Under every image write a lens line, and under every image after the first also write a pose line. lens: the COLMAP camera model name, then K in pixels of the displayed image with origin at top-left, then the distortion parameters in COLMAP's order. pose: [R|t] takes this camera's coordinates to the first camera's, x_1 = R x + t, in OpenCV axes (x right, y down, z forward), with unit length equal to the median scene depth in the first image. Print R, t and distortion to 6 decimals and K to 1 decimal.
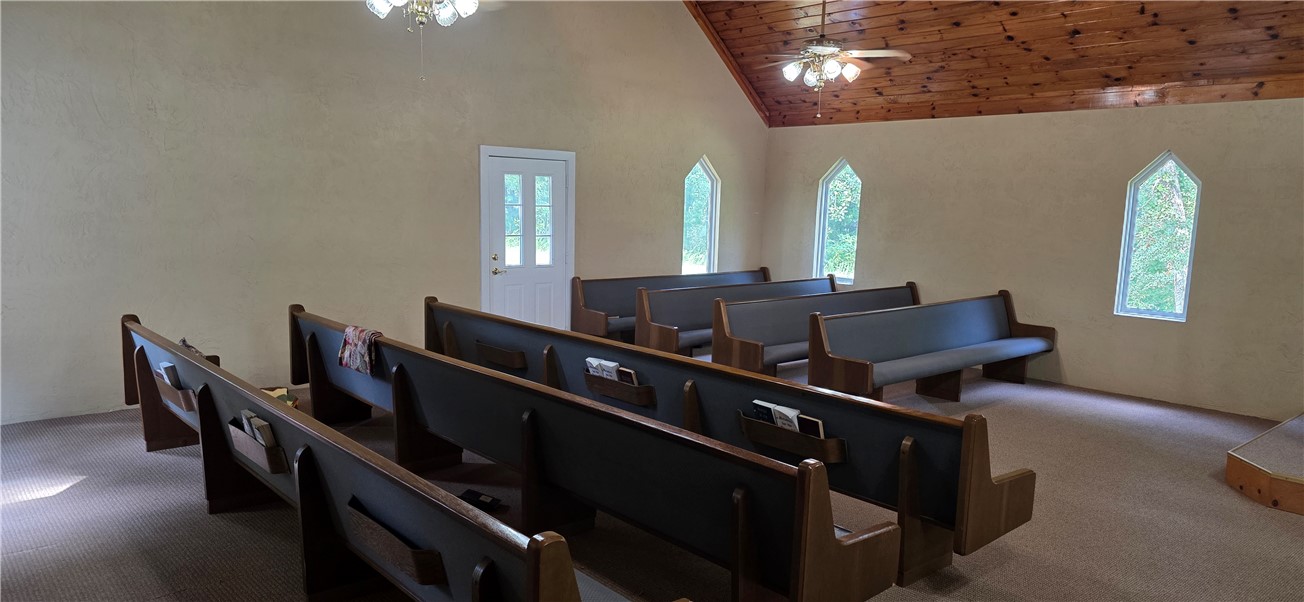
lens RADIAL K [[874.5, 0, 670.1], [0, 874.5, 319.4], [0, 0, 1]] dist [0.071409, -0.062526]
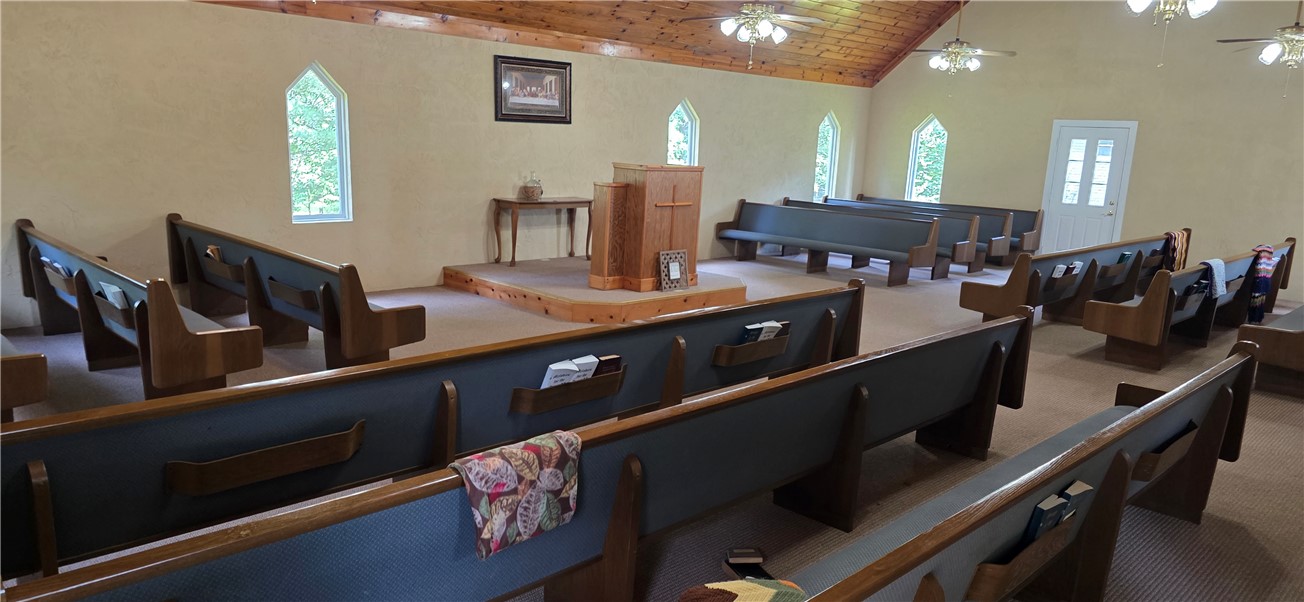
lens RADIAL K [[874.5, 0, 643.1], [0, 874.5, 327.0], [0, 0, 1]] dist [0.071409, -0.062526]
pose [[-0.047559, -0.247330, 0.967763, -0.528105], [0.092948, 0.963560, 0.250824, -0.107602], [-0.994534, 0.101881, -0.022837, 0.633116]]
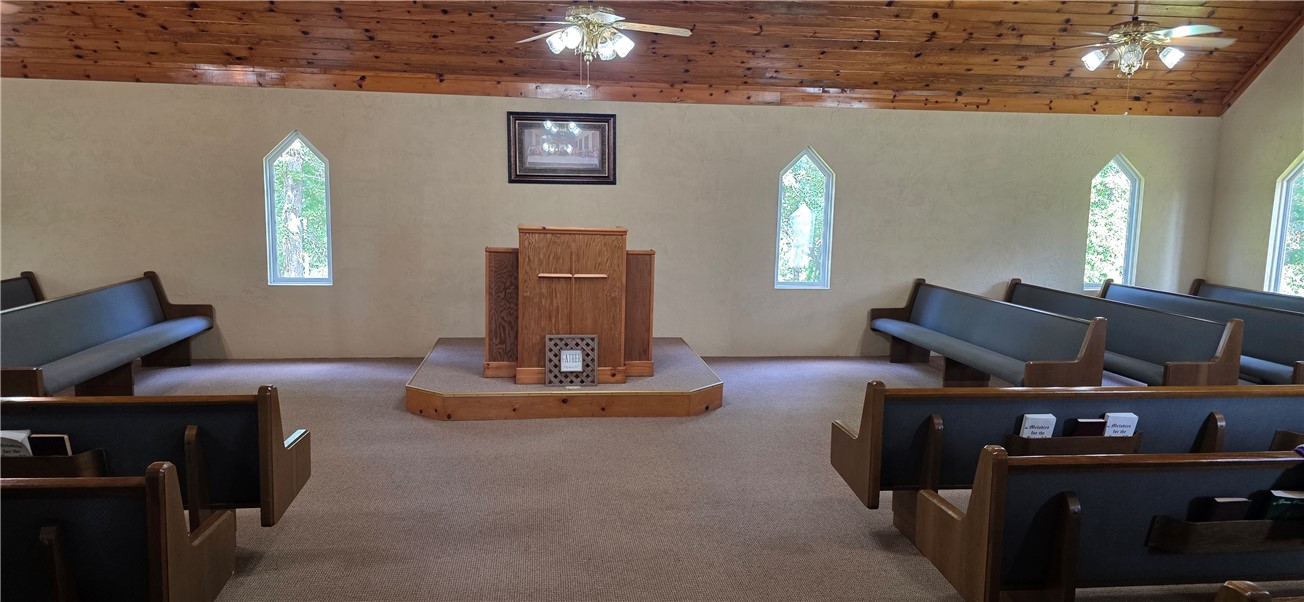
lens RADIAL K [[874.5, 0, 654.0], [0, 874.5, 323.6], [0, 0, 1]] dist [0.071409, -0.062526]
pose [[0.573854, -0.136532, 0.807497, -0.098073], [0.111691, 0.989840, 0.087989, -0.001733], [-0.811306, 0.039697, 0.583273, 0.018361]]
